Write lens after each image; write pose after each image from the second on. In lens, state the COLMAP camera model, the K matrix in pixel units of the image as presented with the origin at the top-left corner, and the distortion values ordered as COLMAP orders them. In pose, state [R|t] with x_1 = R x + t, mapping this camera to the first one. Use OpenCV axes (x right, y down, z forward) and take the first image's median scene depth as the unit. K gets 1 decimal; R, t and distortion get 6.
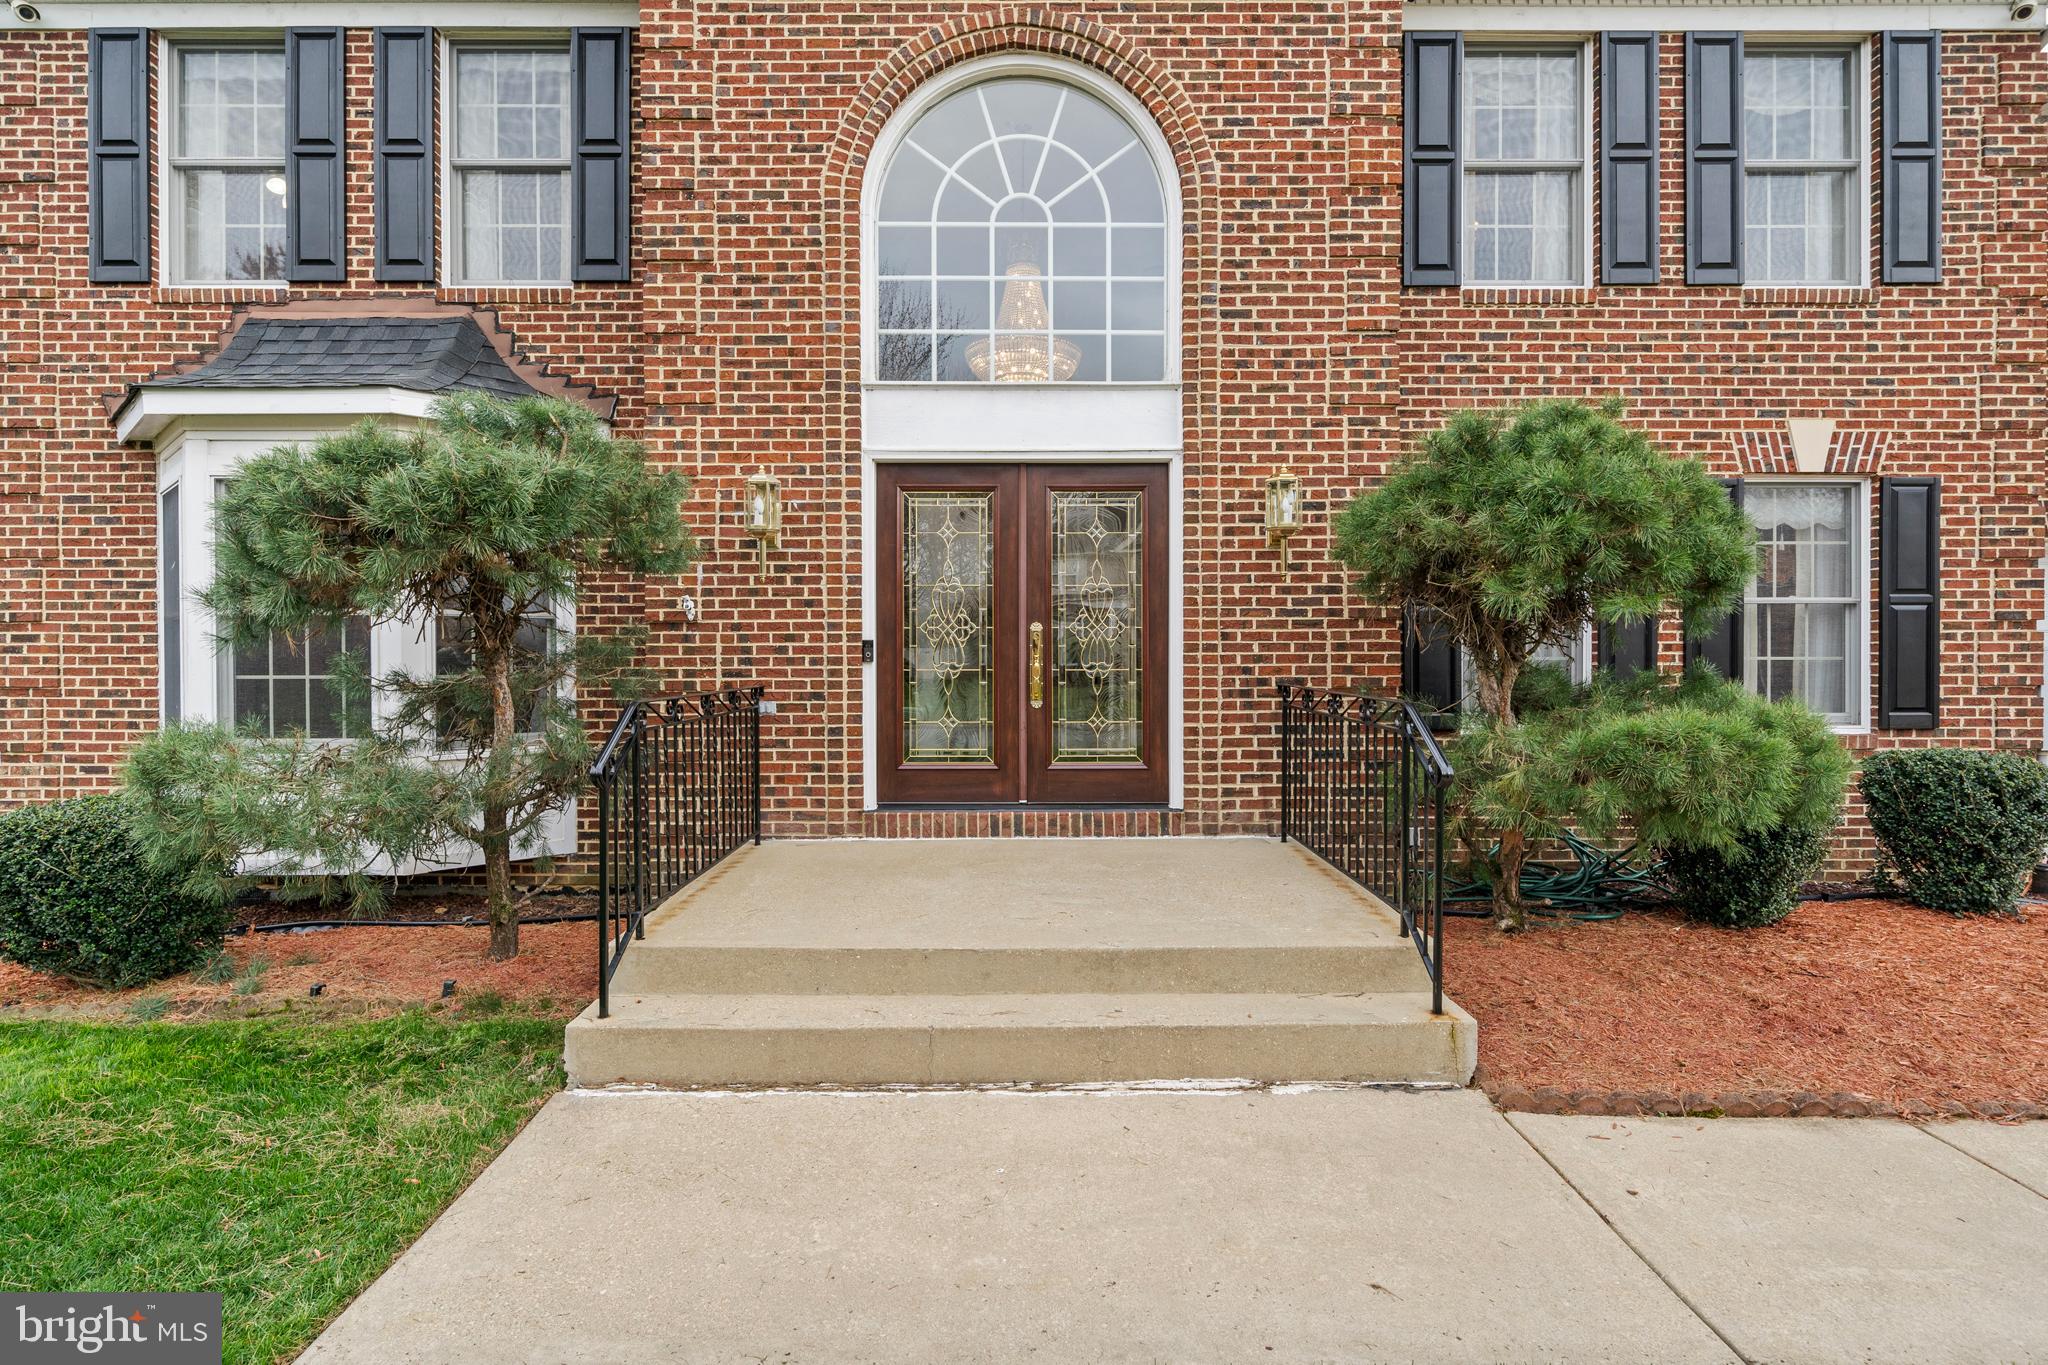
lens RADIAL K [[1040.0, 0, 1009.8], [0, 1040.0, 648.2], [0, 0, 1]] dist [0.004604, -0.000334]
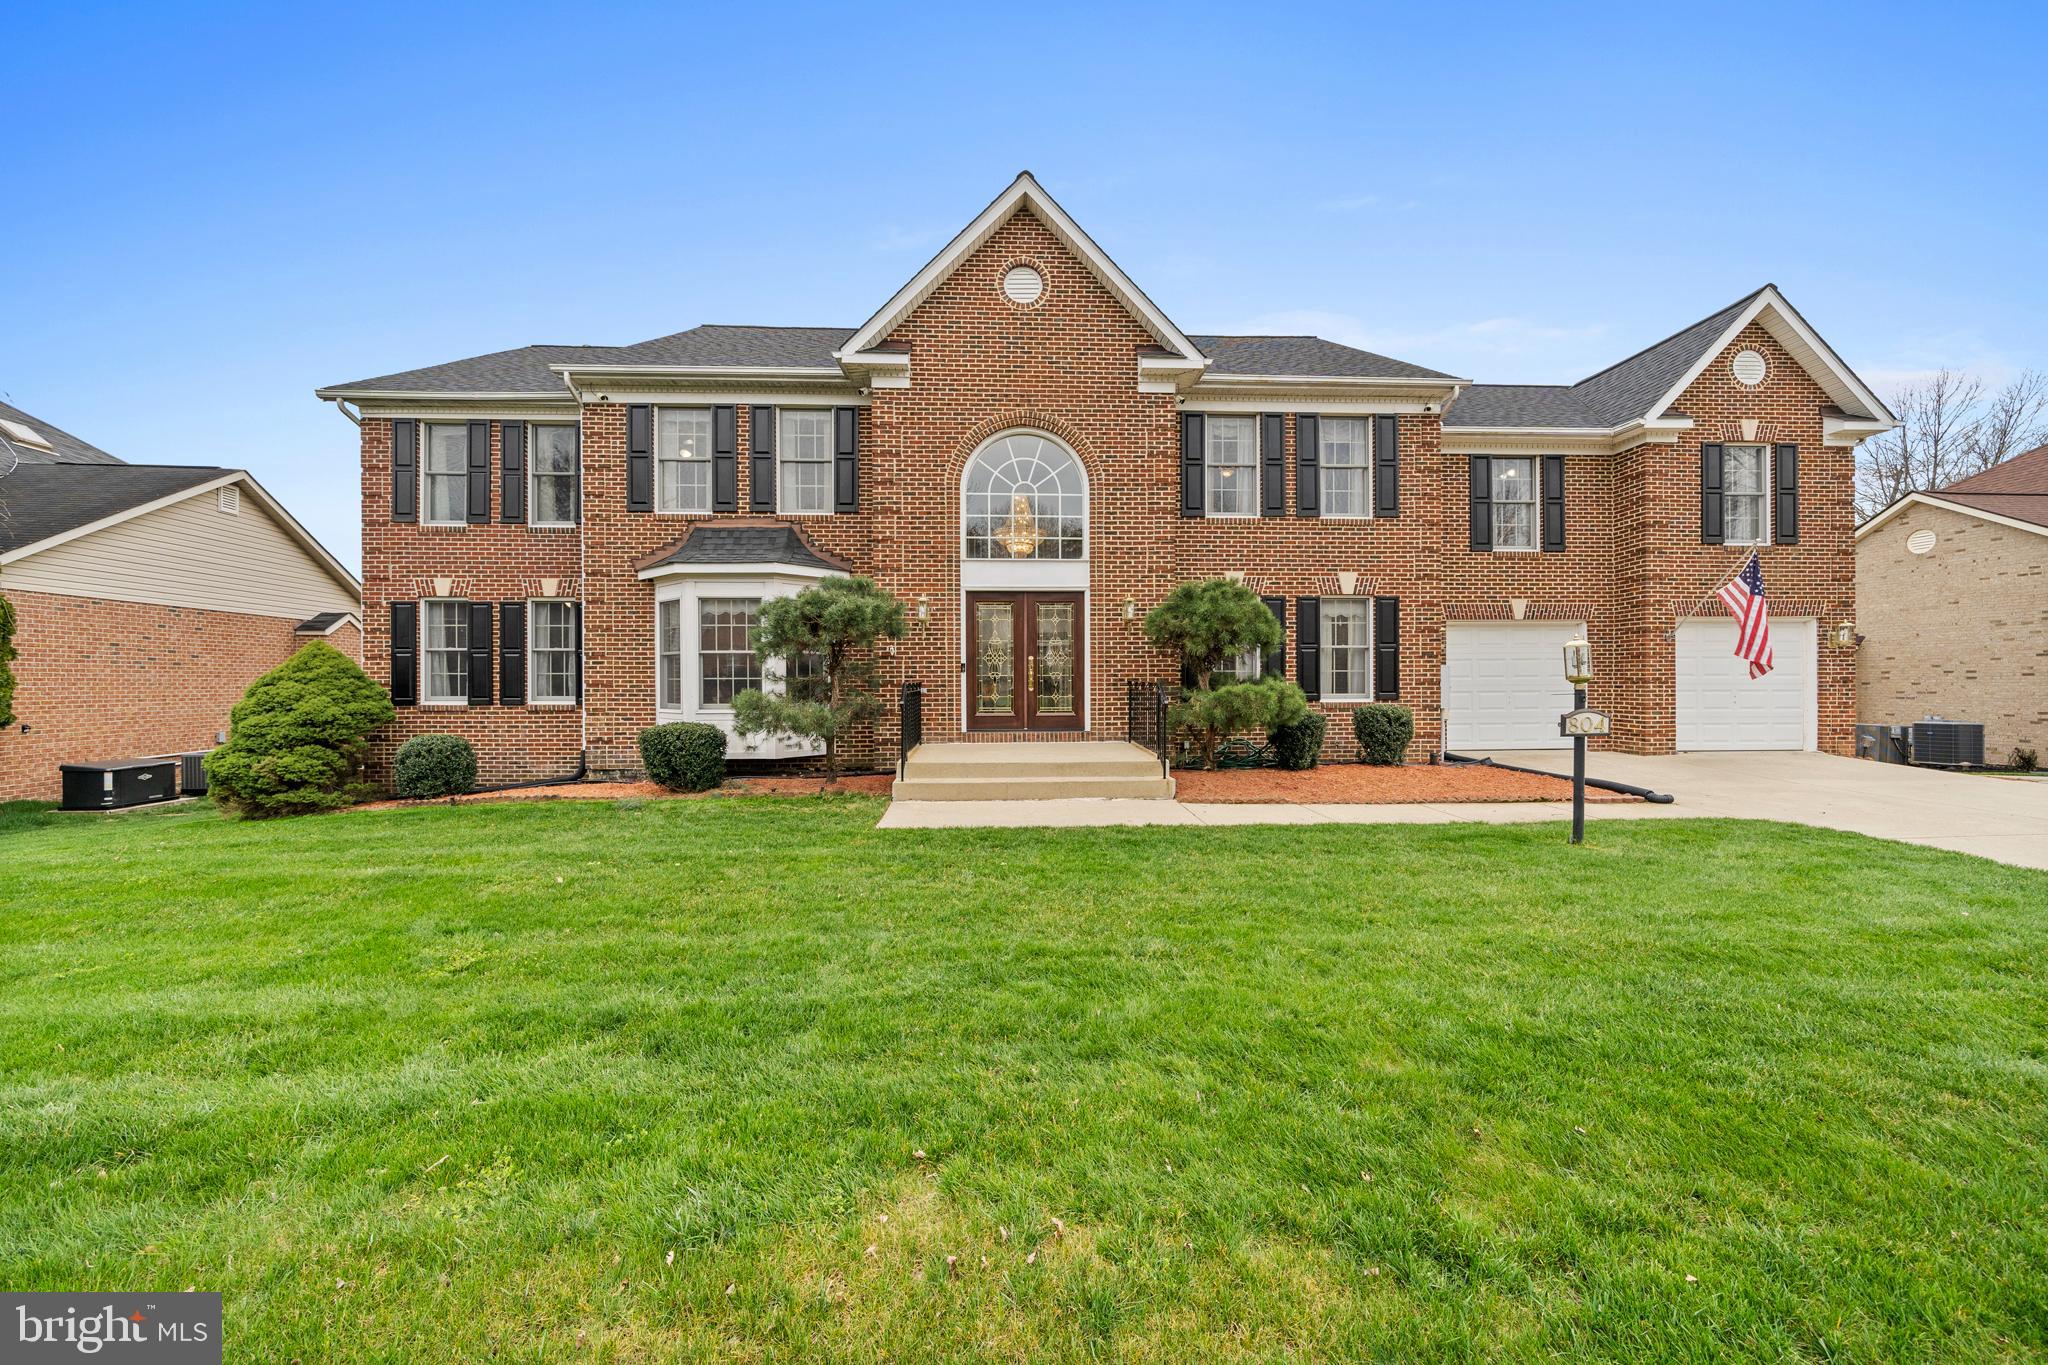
lens RADIAL K [[781.9, 0, 1025.3], [0, 781.9, 674.7], [0, 0, 1]] dist [-0.006705, 0.000786]
pose [[0.998474, -0.001764, 0.055200, -0.088715], [0.001754, 0.999998, 0.000238, 0.018275], [-0.055200, -0.000141, 0.998475, -0.829316]]
